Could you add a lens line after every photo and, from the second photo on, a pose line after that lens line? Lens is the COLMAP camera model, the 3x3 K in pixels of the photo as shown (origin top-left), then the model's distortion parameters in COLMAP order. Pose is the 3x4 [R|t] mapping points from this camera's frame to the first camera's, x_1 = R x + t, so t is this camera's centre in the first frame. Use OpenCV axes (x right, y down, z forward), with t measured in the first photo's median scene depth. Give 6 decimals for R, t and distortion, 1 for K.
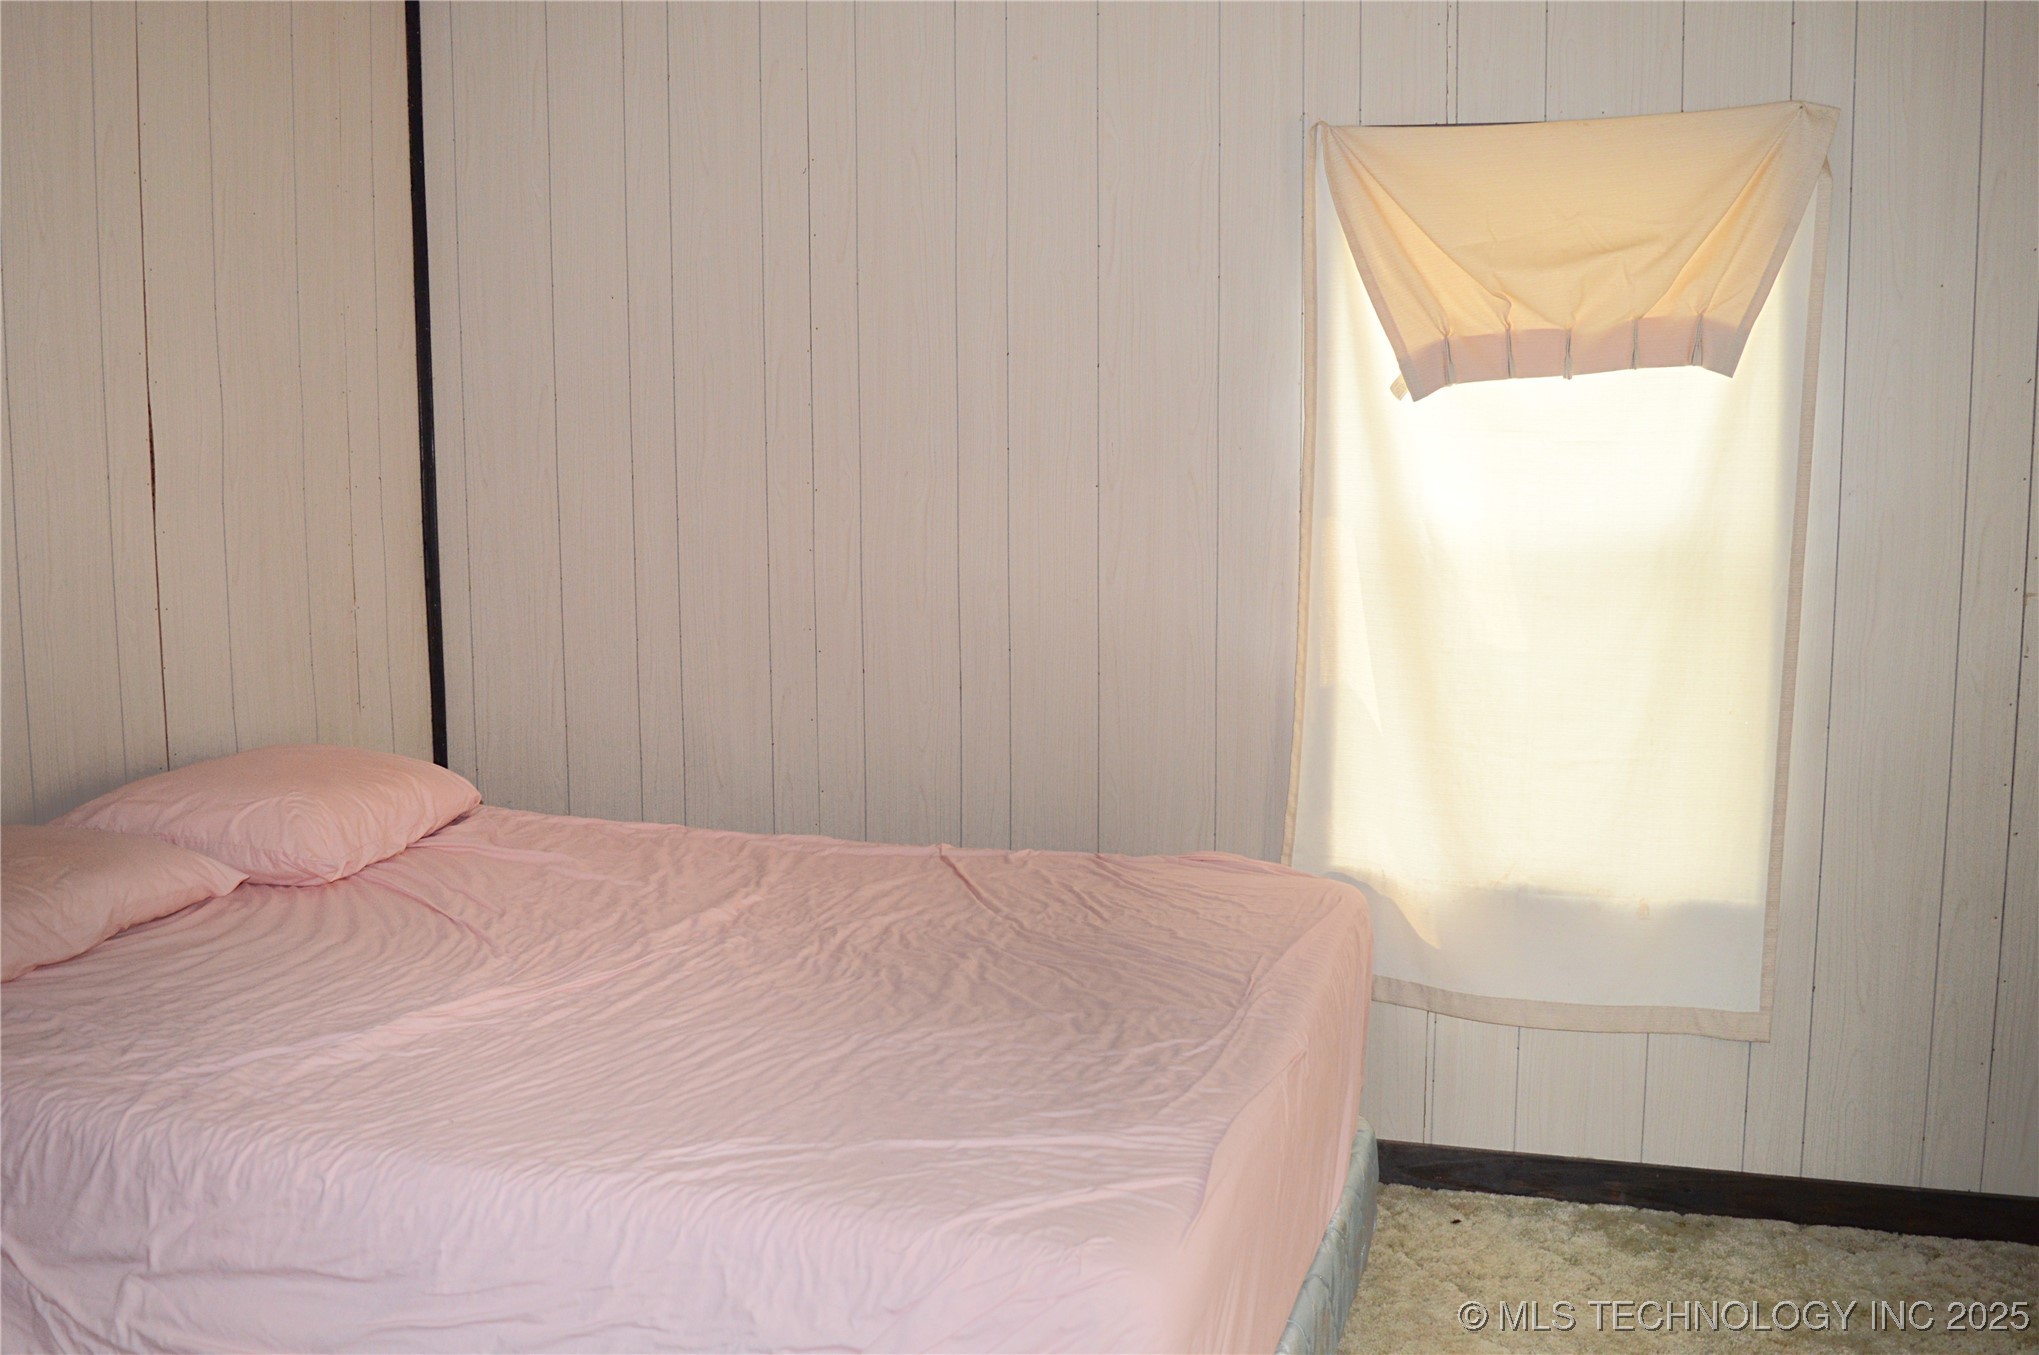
lens RADIAL K [[1700.1, 0, 1019.3], [0, 1700.1, 682.7], [0, 0, 1]] dist [-0.049985, 0.008353]
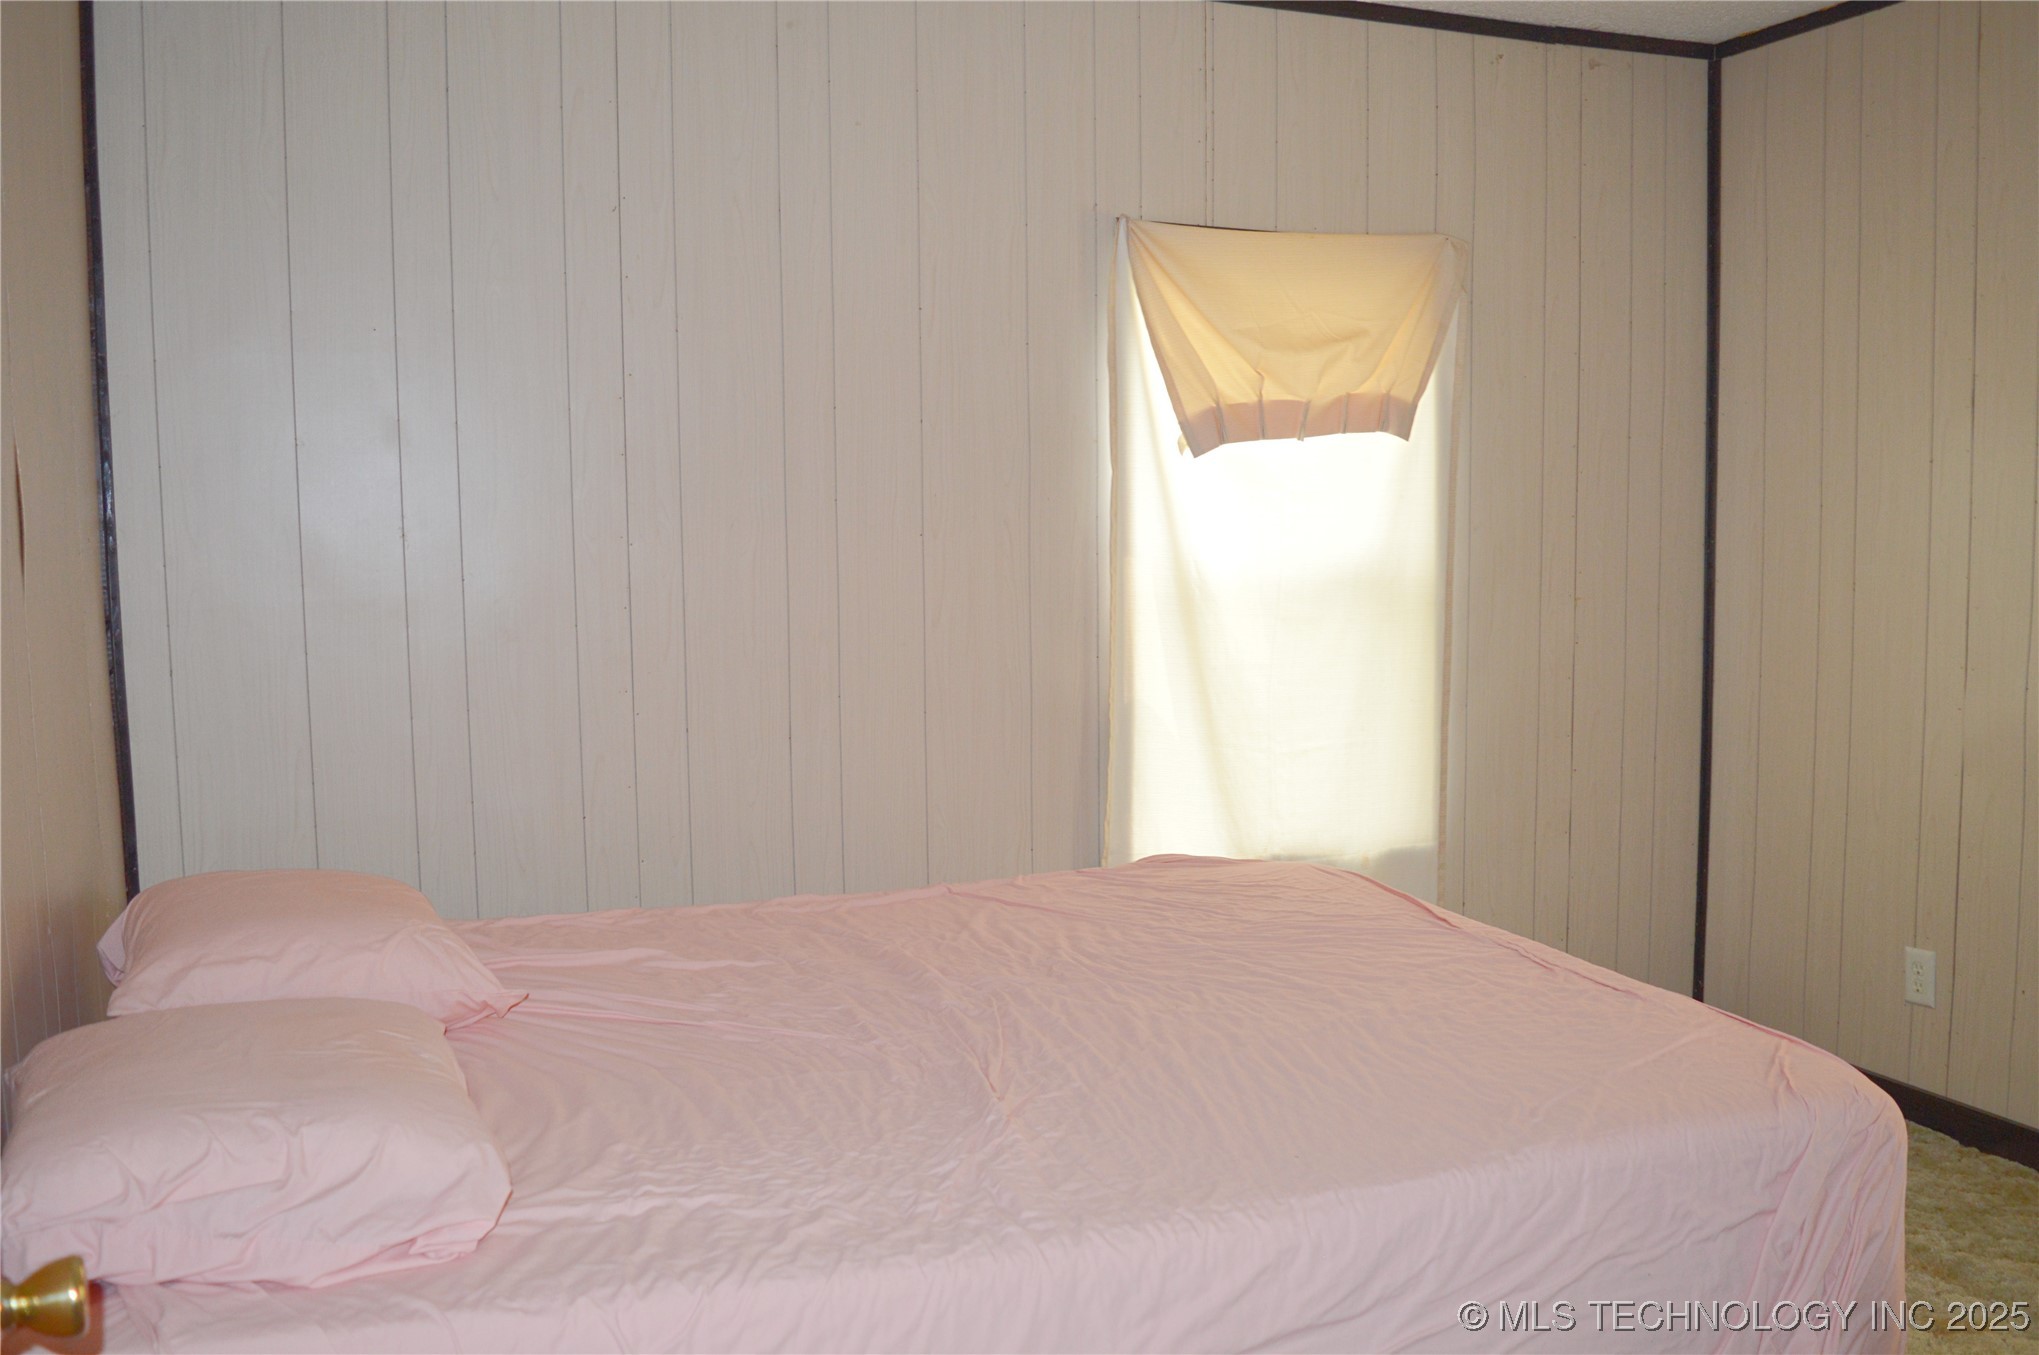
lens RADIAL K [[1700.1, 0, 1018.5], [0, 1700.1, 668.9], [0, 0, 1]] dist [-0.049985, 0.008353]
pose [[0.804918, -0.065749, 0.589732, -0.581061], [0.080971, 0.996716, 0.000607, -0.030615], [-0.587836, 0.047263, 0.807599, 0.126183]]
